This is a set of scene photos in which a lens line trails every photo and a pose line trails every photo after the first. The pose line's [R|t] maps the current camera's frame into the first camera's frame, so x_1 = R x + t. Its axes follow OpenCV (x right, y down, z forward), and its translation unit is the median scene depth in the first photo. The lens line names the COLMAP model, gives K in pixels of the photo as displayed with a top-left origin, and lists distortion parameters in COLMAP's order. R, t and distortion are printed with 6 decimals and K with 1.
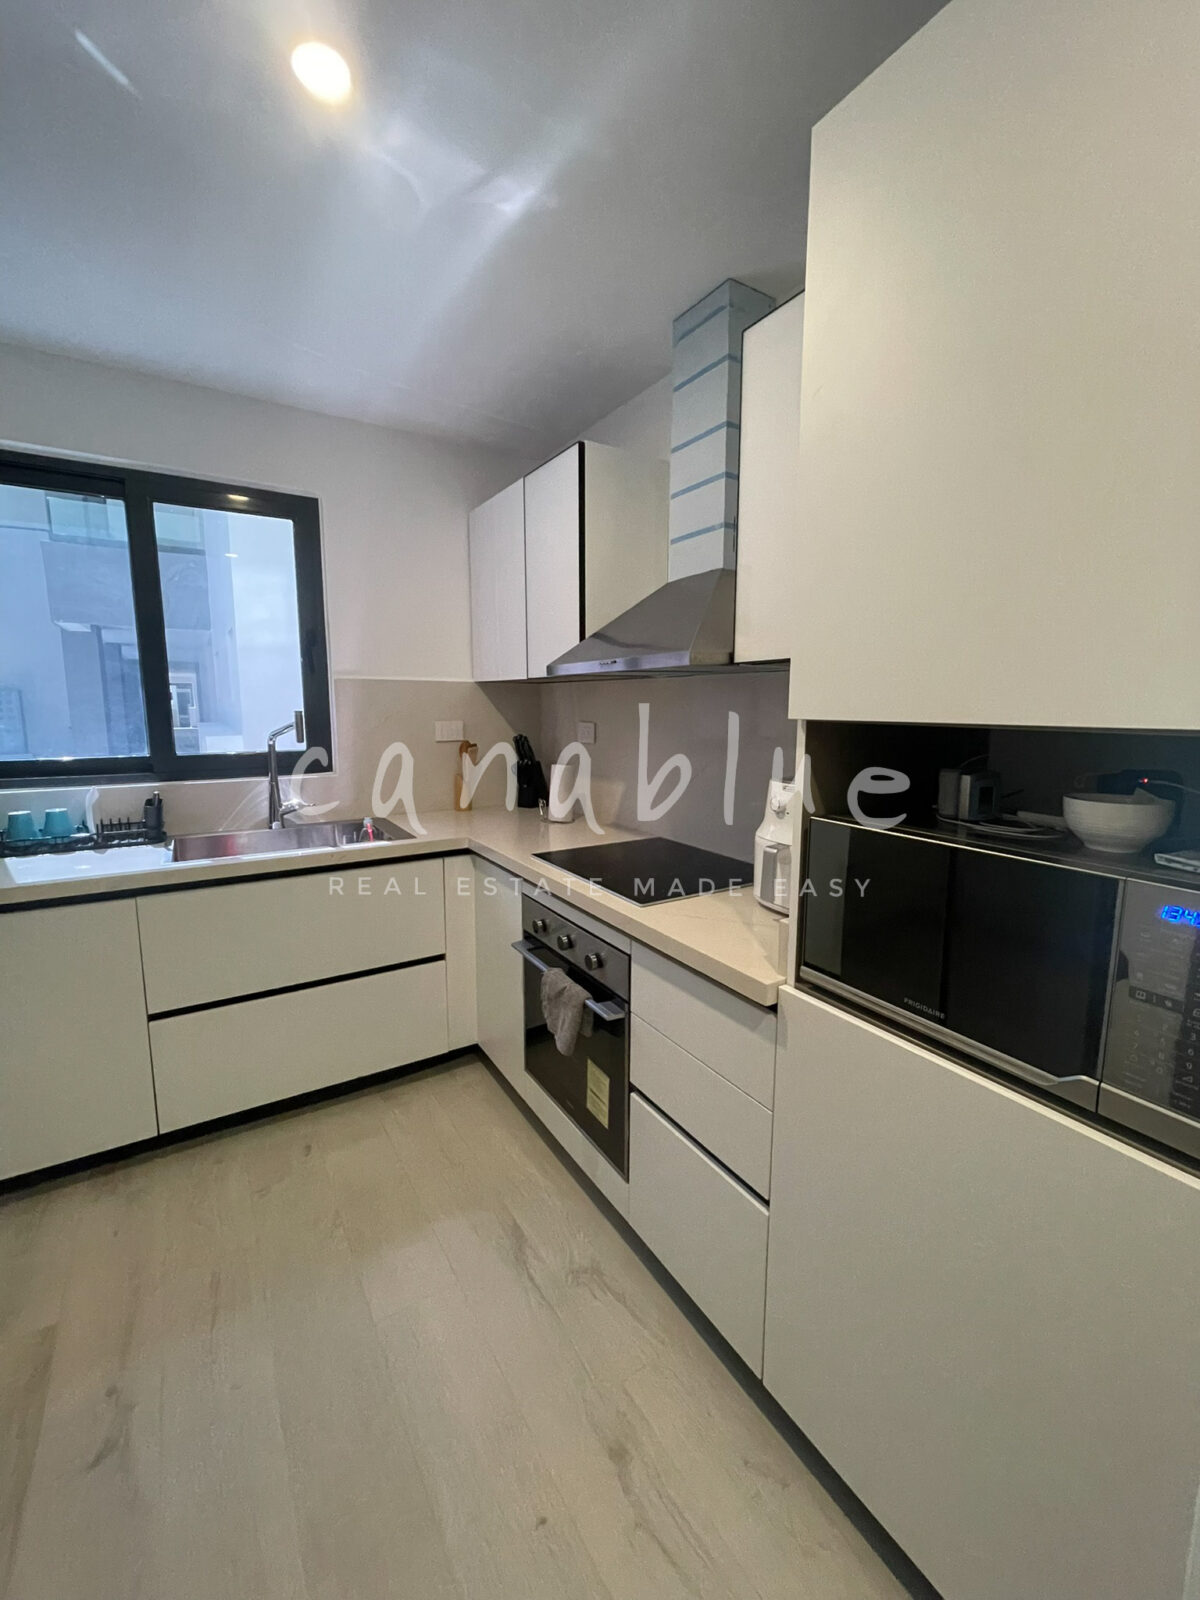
lens RADIAL K [[649.4, 0, 600.0], [0, 649.4, 800.0], [0, 0, 1]] dist [-0.003289, -0.000582]
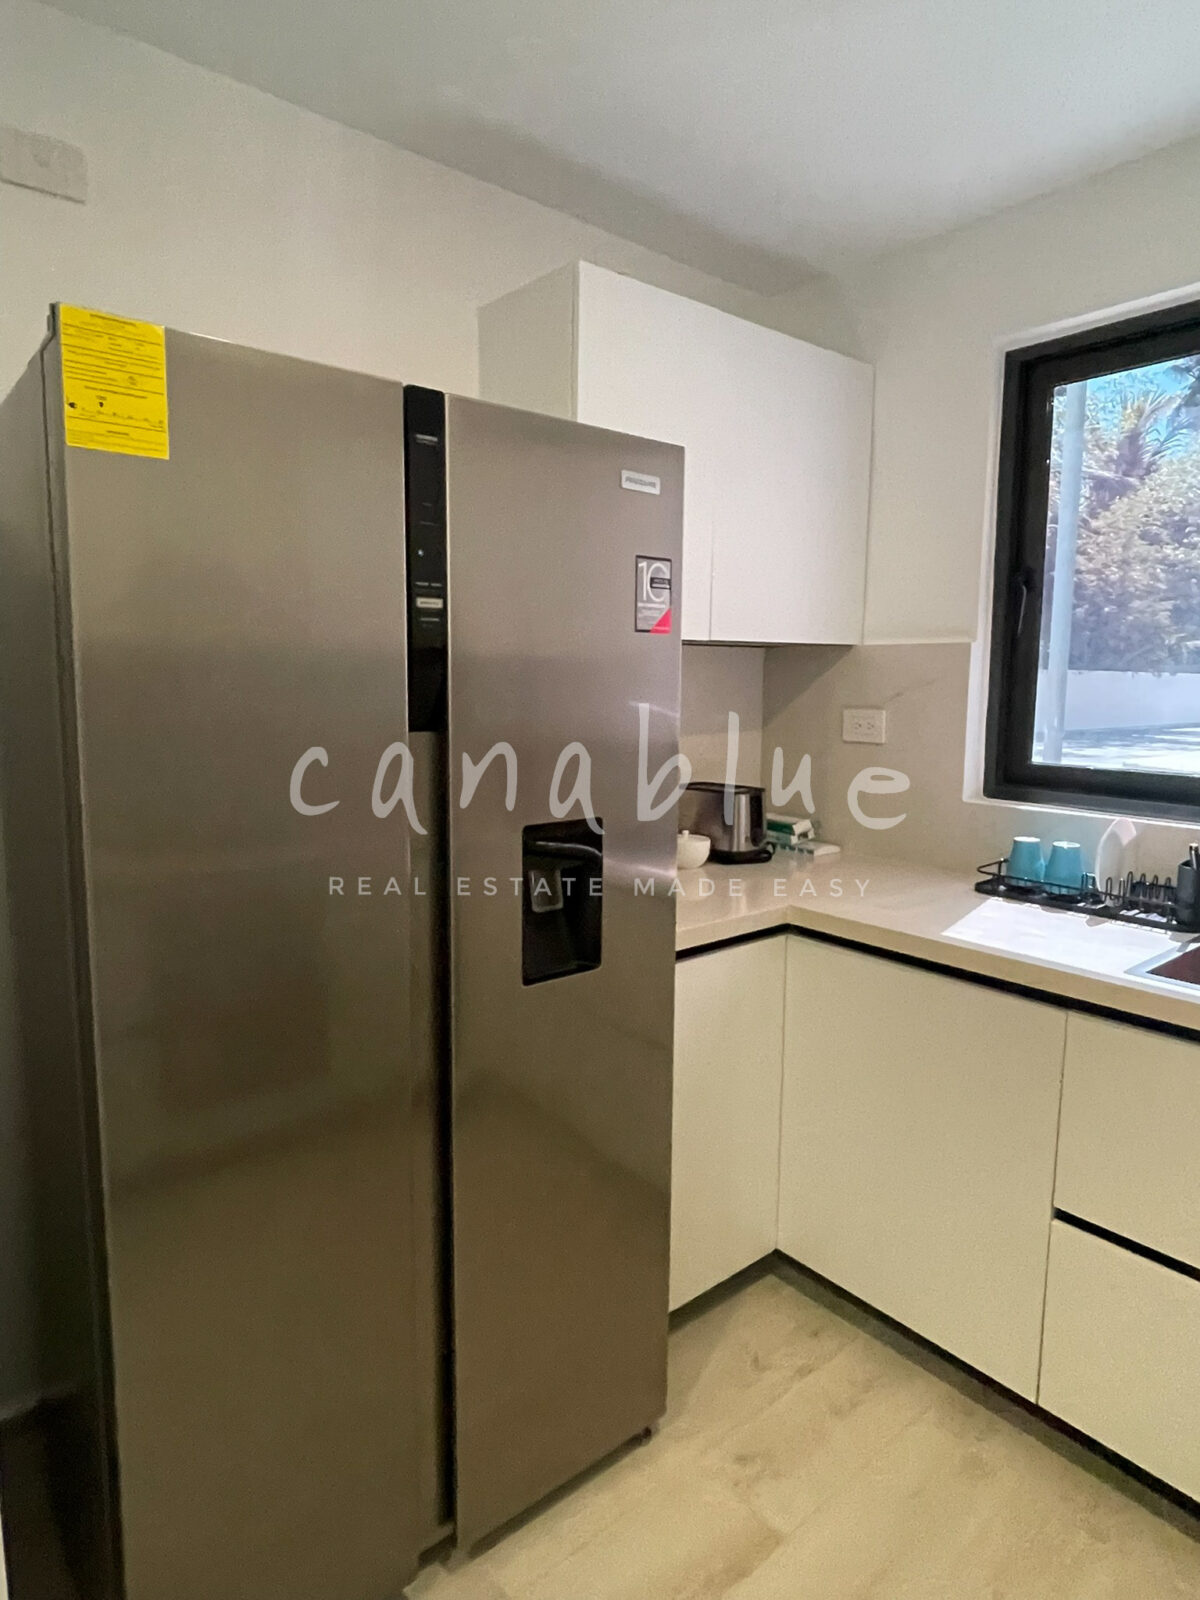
lens RADIAL K [[940.5, 0, 597.9], [0, 940.5, 788.9], [0, 0, 1]] dist [-0.000431, -0.000252]
pose [[0.138062, 0.116689, -0.983526, 0.047861], [-0.157584, 0.982973, 0.094502, -0.056281], [0.977807, 0.141941, 0.154099, 0.358208]]
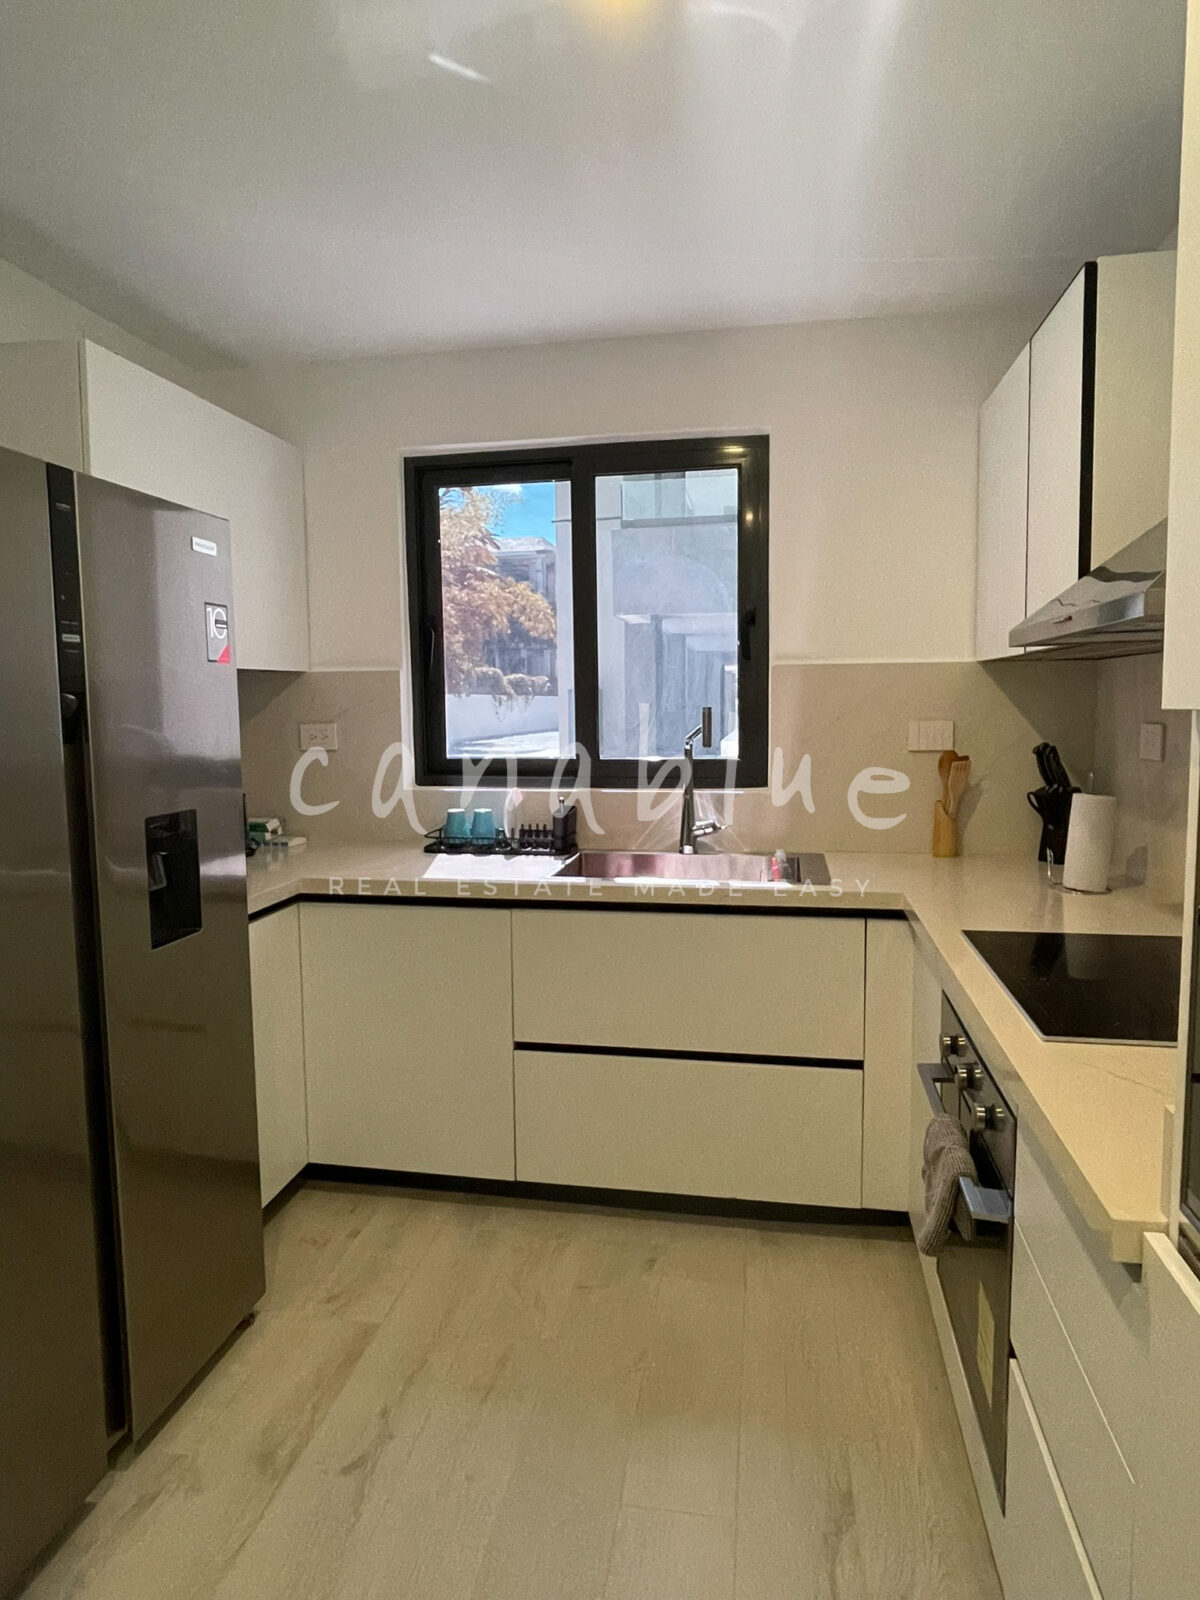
lens RADIAL K [[941.6, 0, 601.8], [0, 941.6, 788.5], [0, 0, 1]] dist [-0.004810, -0.002125]
pose [[0.738092, 0.051083, -0.672763, 0.231943], [-0.086877, 0.996025, -0.019685, -0.004529], [0.669083, 0.072977, 0.739596, 0.075309]]
